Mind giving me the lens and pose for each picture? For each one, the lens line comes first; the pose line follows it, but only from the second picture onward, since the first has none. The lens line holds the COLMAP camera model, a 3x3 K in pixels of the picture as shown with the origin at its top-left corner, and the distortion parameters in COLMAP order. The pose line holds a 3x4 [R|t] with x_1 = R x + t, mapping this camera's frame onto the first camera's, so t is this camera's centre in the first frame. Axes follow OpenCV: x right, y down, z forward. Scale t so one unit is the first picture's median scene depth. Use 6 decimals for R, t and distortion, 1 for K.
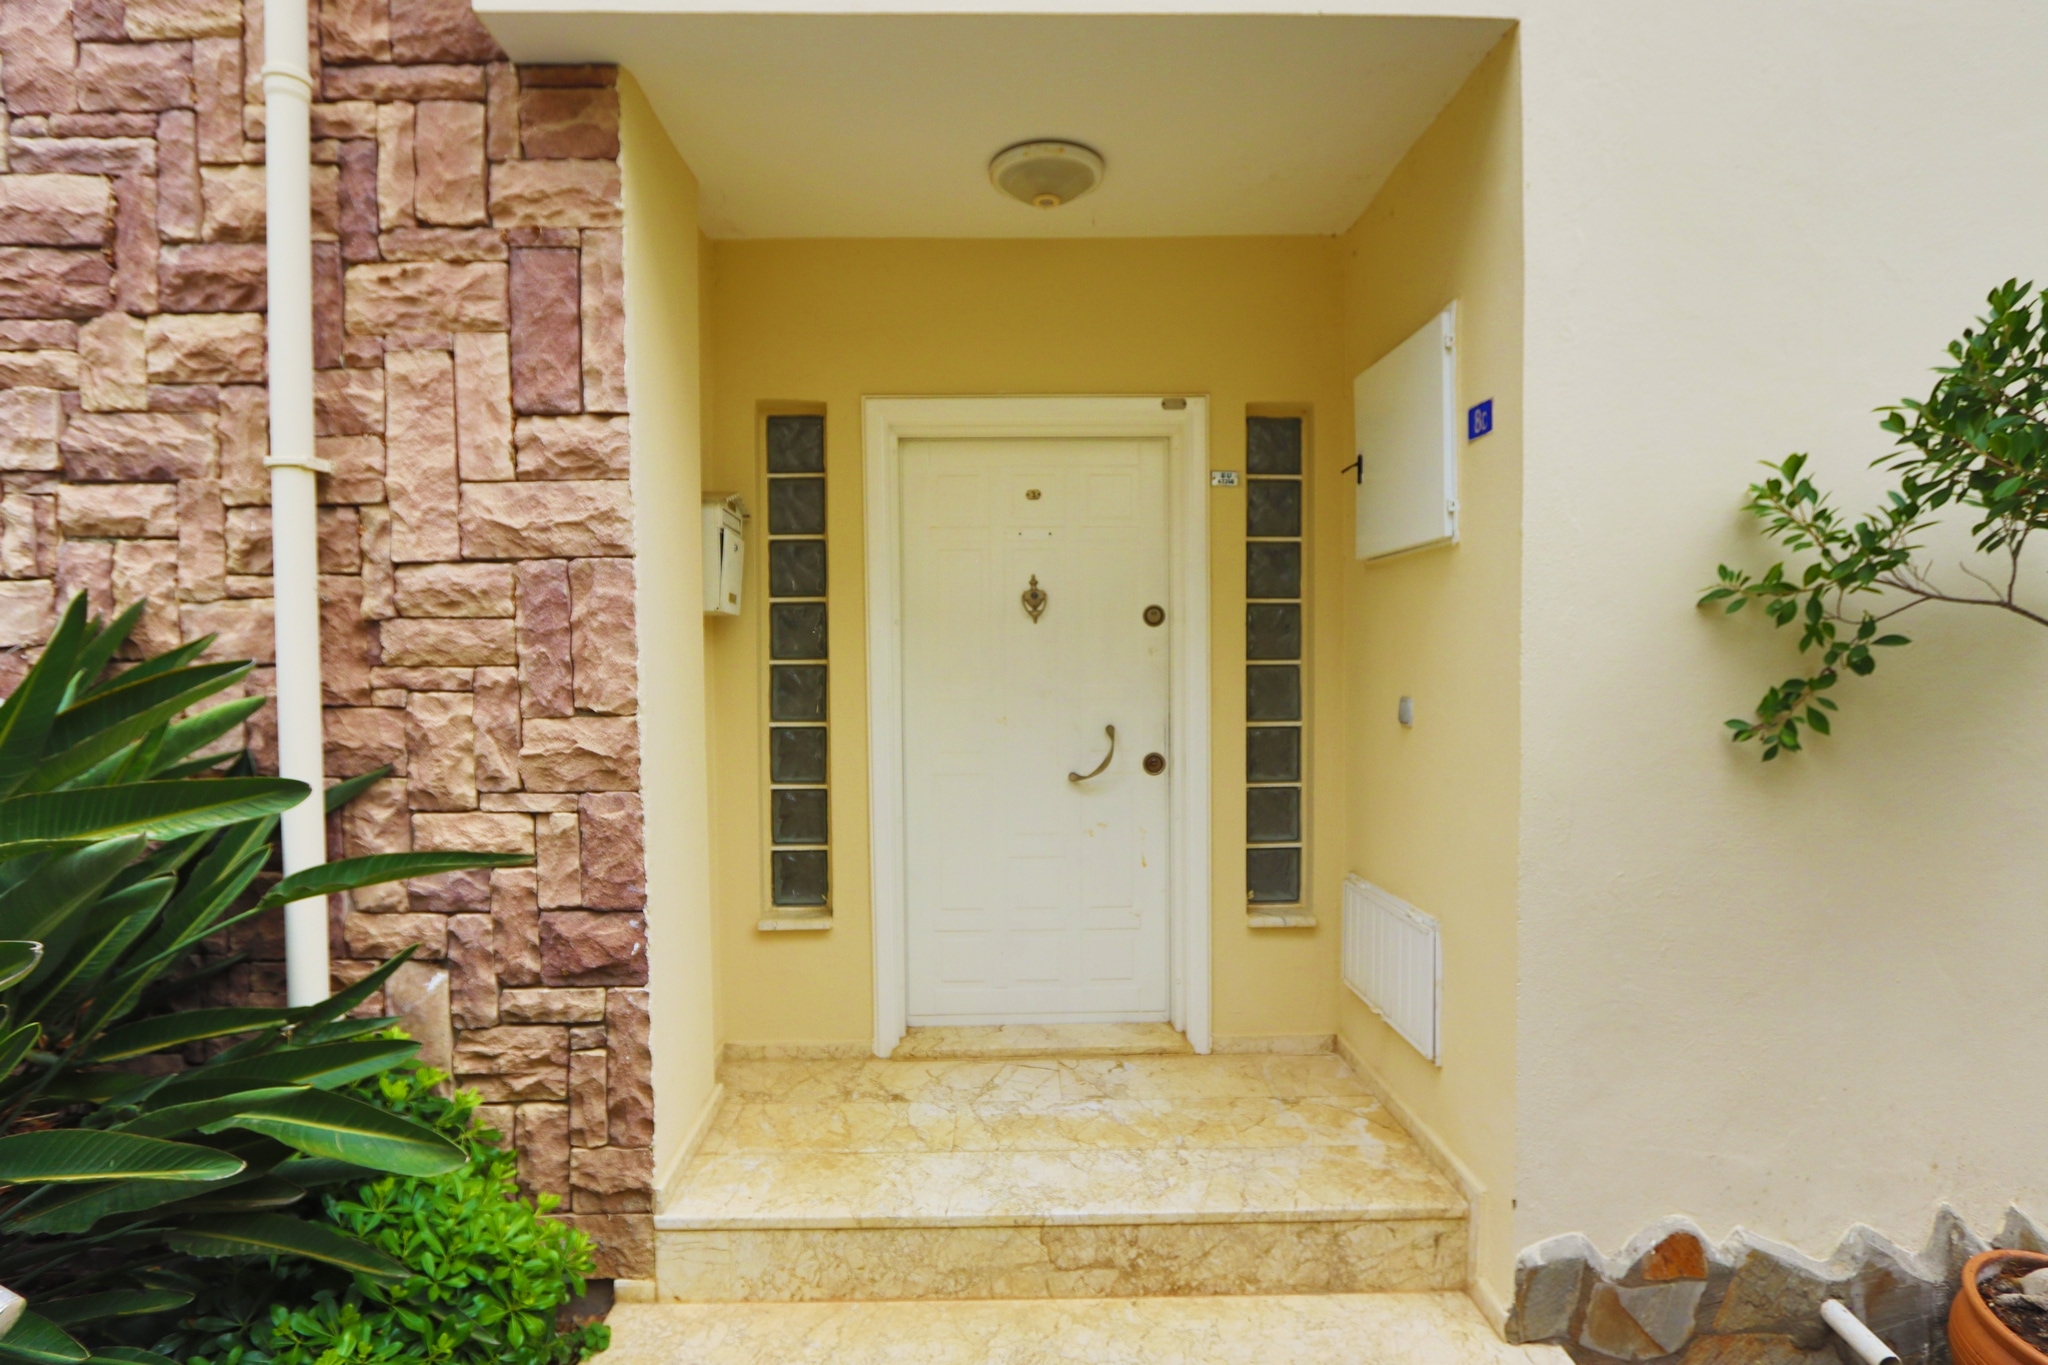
lens RADIAL K [[1057.8, 0, 1025.9], [0, 1057.8, 684.4], [0, 0, 1]] dist [-0.013416, 0.001555]
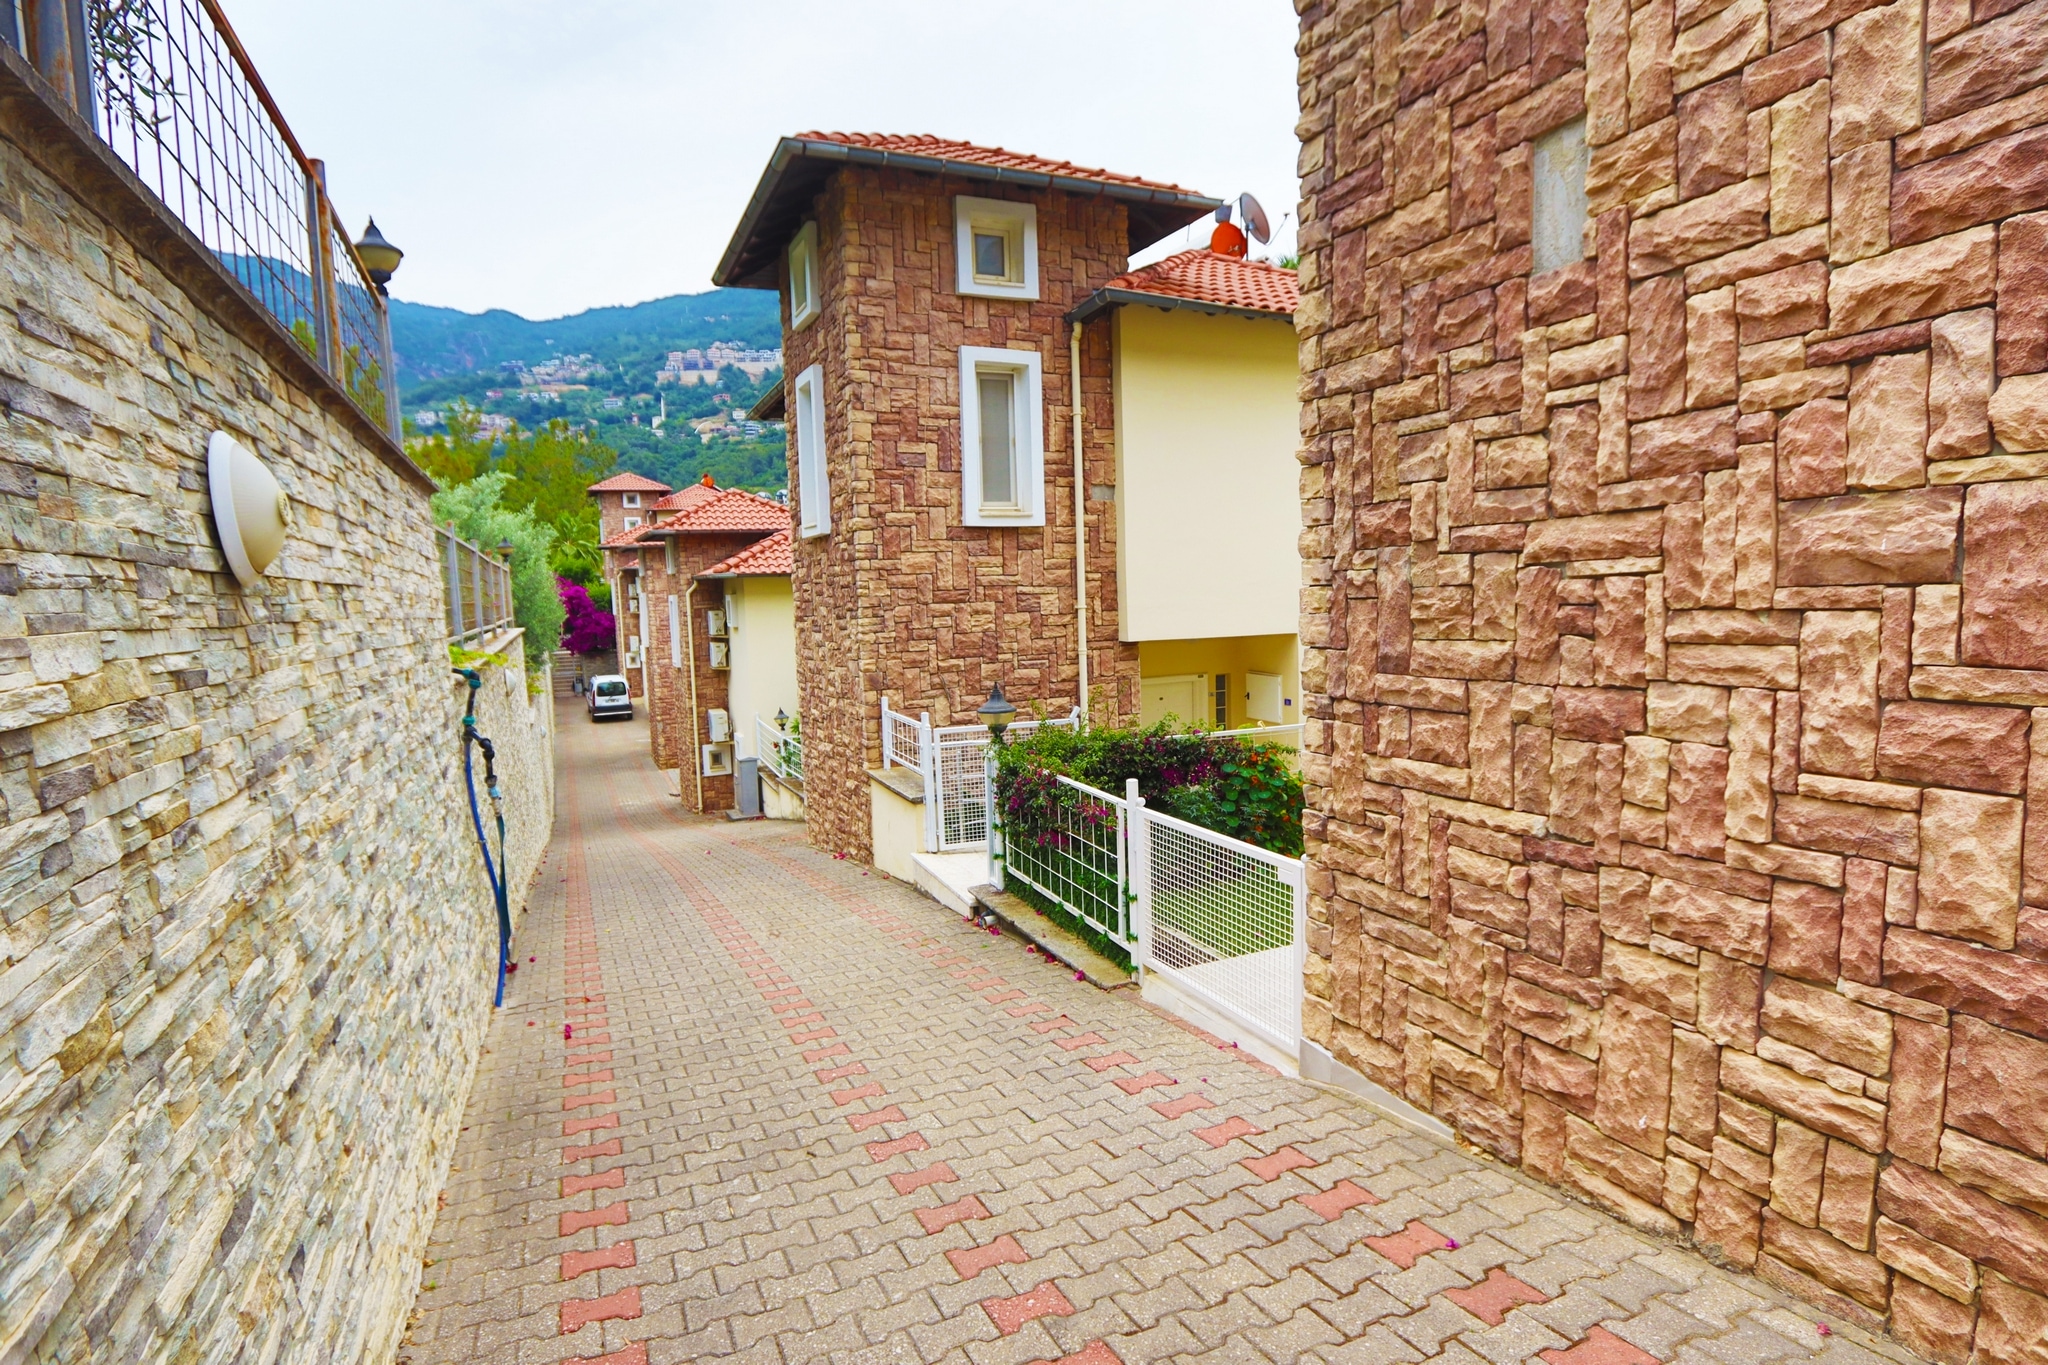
lens RADIAL K [[1057.8, 0, 1025.9], [0, 1057.8, 684.4], [0, 0, 1]] dist [-0.013416, 0.001555]
pose [[0.917760, -0.056538, 0.393090, -2.724842], [0.027164, 0.996433, 0.079894, -0.783133], [-0.396205, -0.062645, 0.916023, -3.156402]]
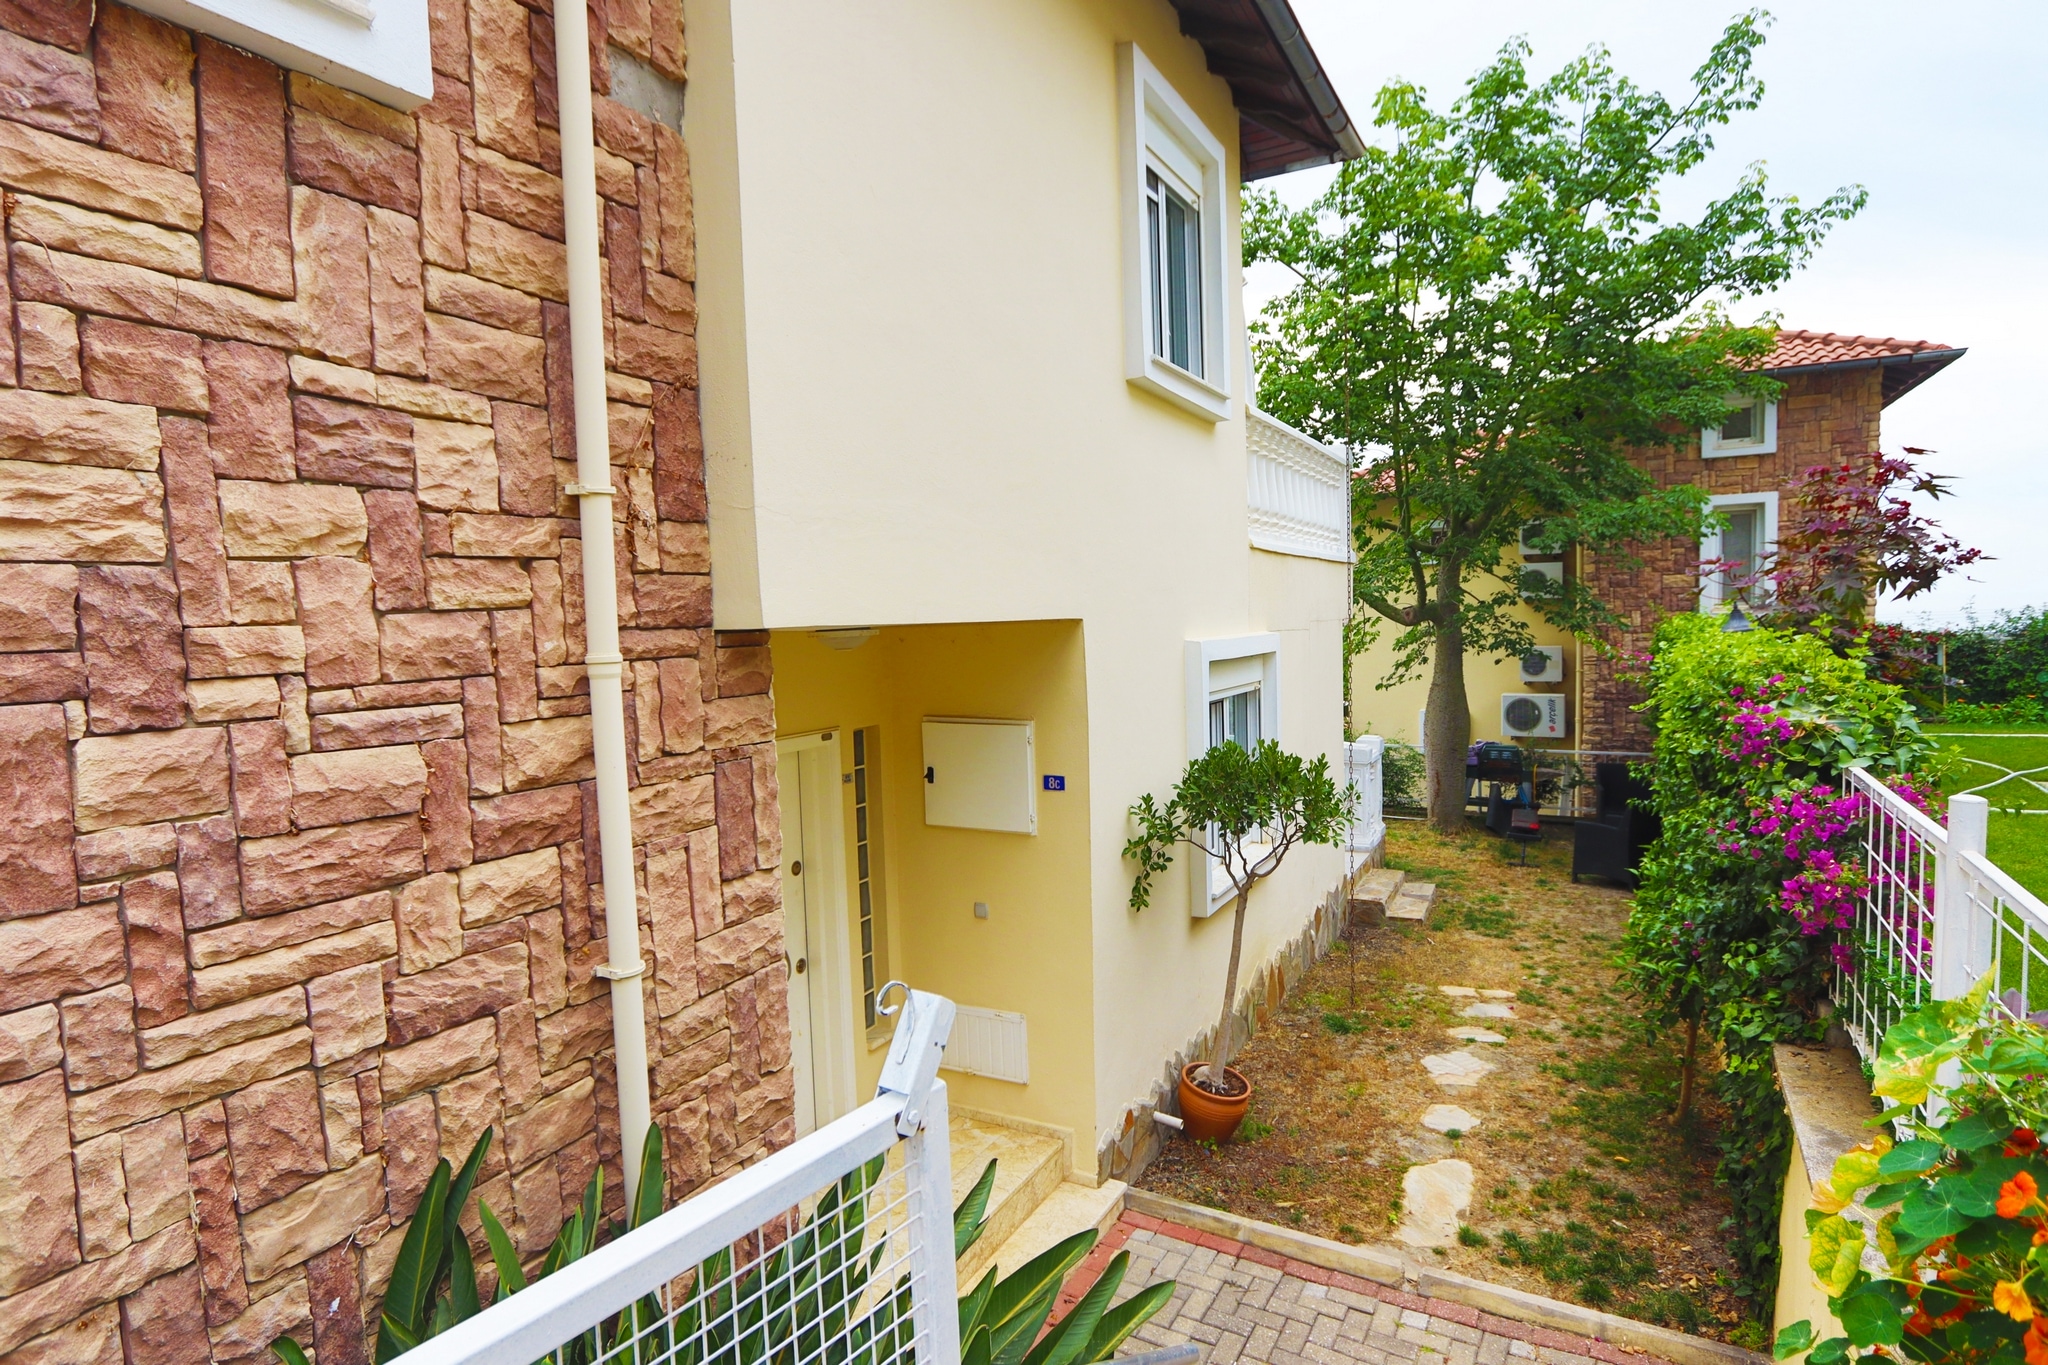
lens RADIAL K [[1057.8, 0, 1025.9], [0, 1057.8, 684.4], [0, 0, 1]] dist [-0.013416, 0.001555]
pose [[0.493131, -0.064992, 0.867524, -1.476259], [0.045065, 0.997775, 0.049134, -0.567228], [-0.868787, 0.014866, 0.494963, -0.027835]]
